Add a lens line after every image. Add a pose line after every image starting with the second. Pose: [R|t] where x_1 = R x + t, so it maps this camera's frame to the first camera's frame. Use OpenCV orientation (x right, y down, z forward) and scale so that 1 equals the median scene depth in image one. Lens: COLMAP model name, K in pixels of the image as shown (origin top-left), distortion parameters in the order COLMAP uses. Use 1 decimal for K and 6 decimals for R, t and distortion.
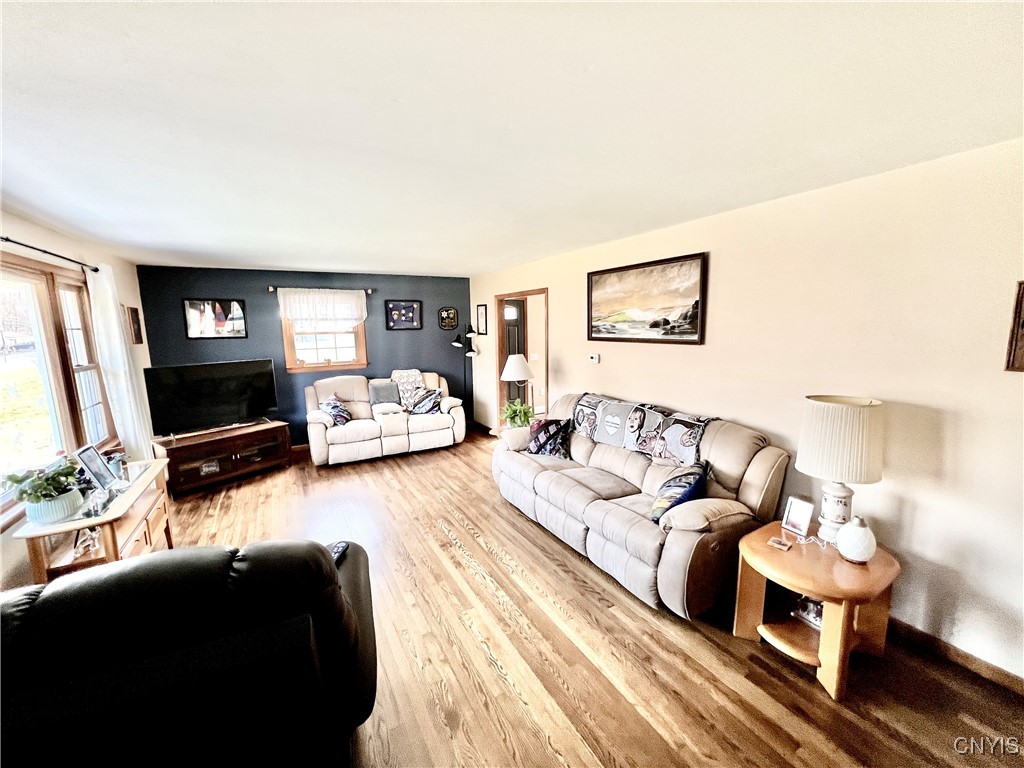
lens RADIAL K [[410.3, 0, 505.7], [0, 410.3, 384.7], [0, 0, 1]] dist [-0.000245, -0.000908]
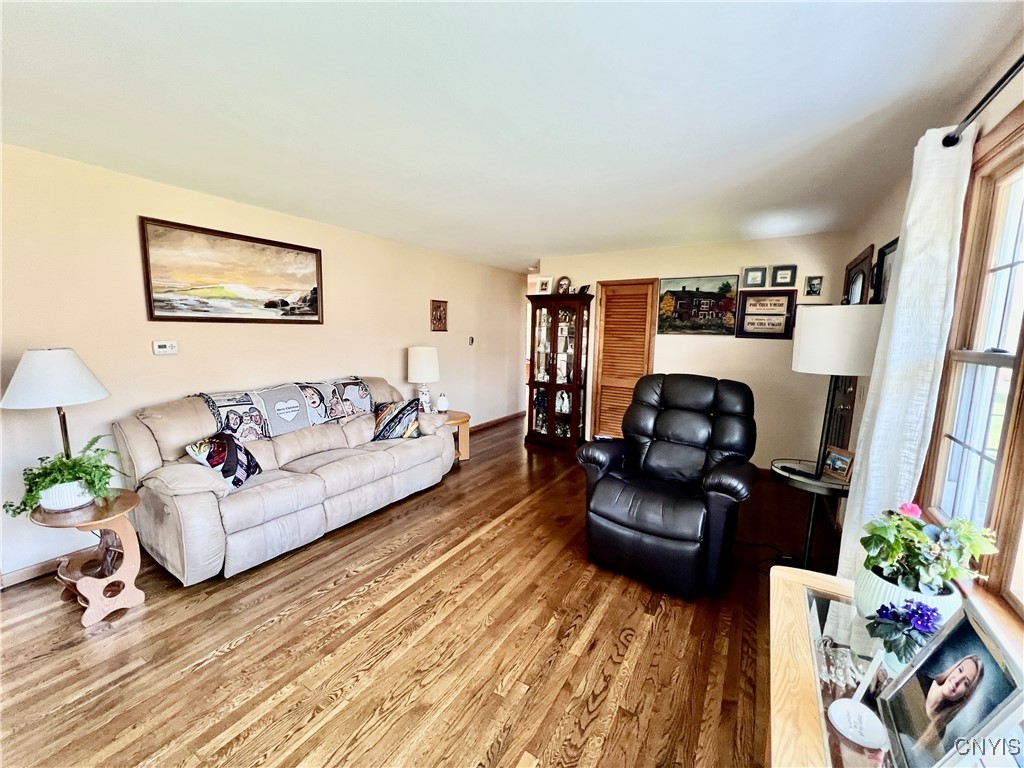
lens RADIAL K [[410.3, 0, 511.0], [0, 410.3, 385.9], [0, 0, 1]] dist [-0.000245, -0.000908]
pose [[-0.487837, -0.103585, 0.866767, -0.671044], [0.127901, 0.973737, 0.188355, -0.056889], [-0.863514, 0.202747, -0.461776, 0.835784]]
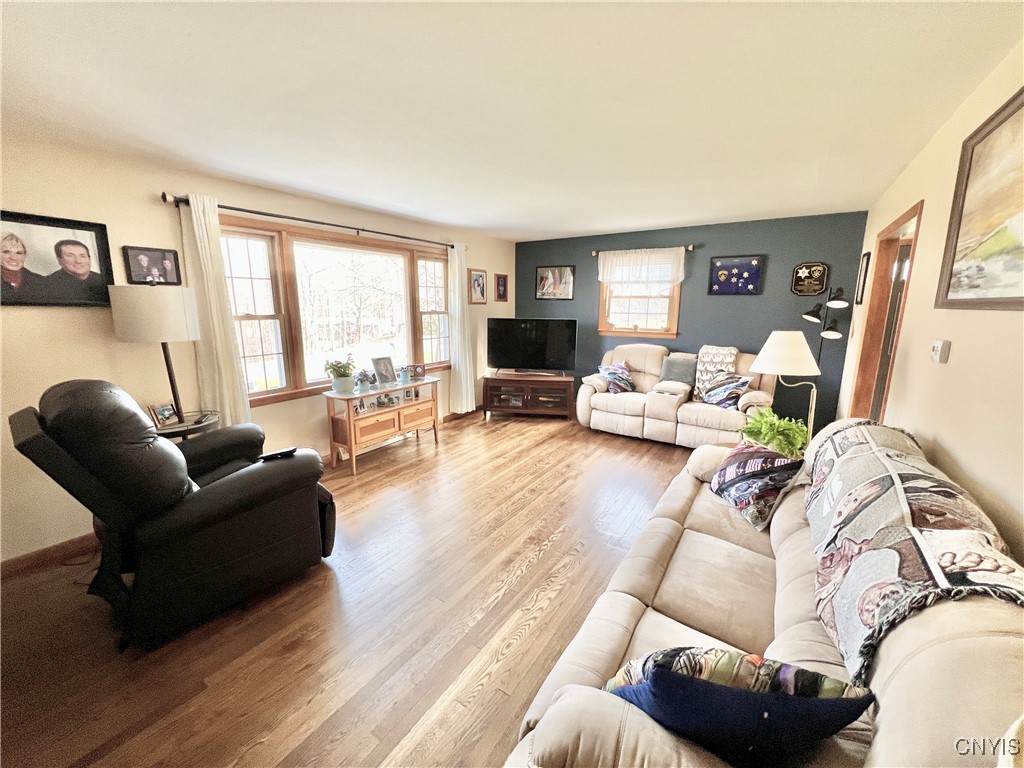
lens RADIAL K [[410.3, 0, 507.2], [0, 410.3, 381.0], [0, 0, 1]] dist [-0.000245, -0.000908]
pose [[0.456698, 0.185913, -0.869979, 0.387360], [-0.145909, 0.980331, 0.132900, -0.024473], [0.877575, 0.066243, 0.474842, 0.411030]]
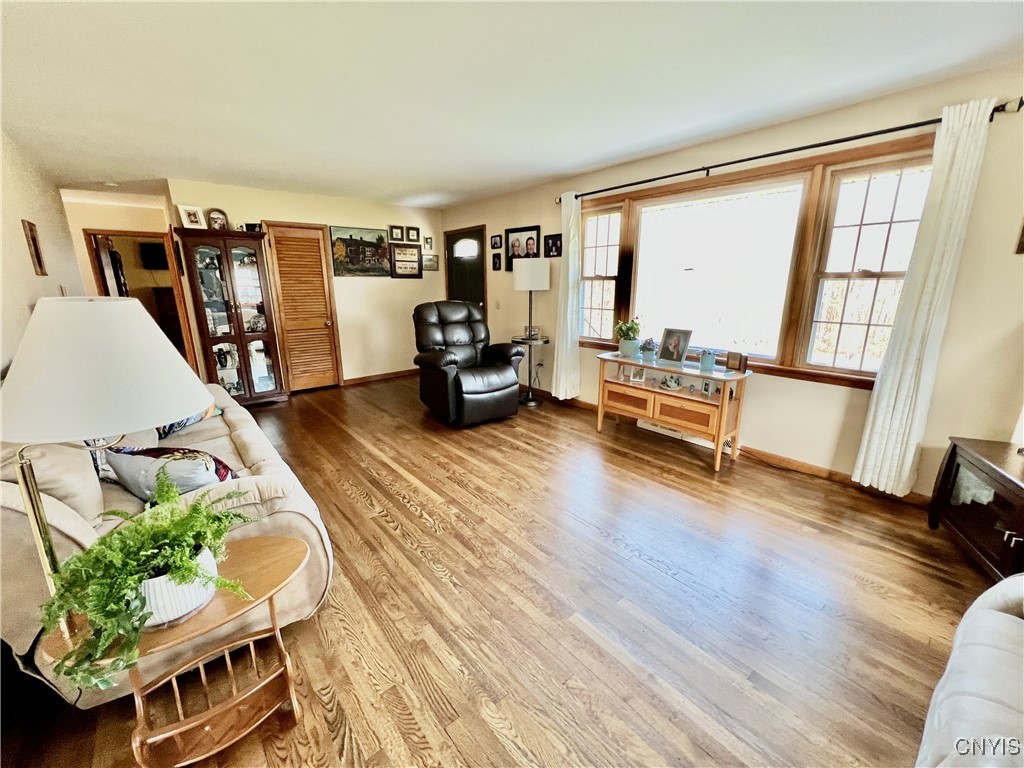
lens RADIAL K [[410.3, 0, 509.2], [0, 410.3, 383.3], [0, 0, 1]] dist [-0.000245, -0.000908]
pose [[-0.981665, 0.072651, -0.176224, -0.151866], [-0.001213, 0.922116, 0.386911, -0.120684], [0.190609, 0.380031, -0.905122, 1.332643]]
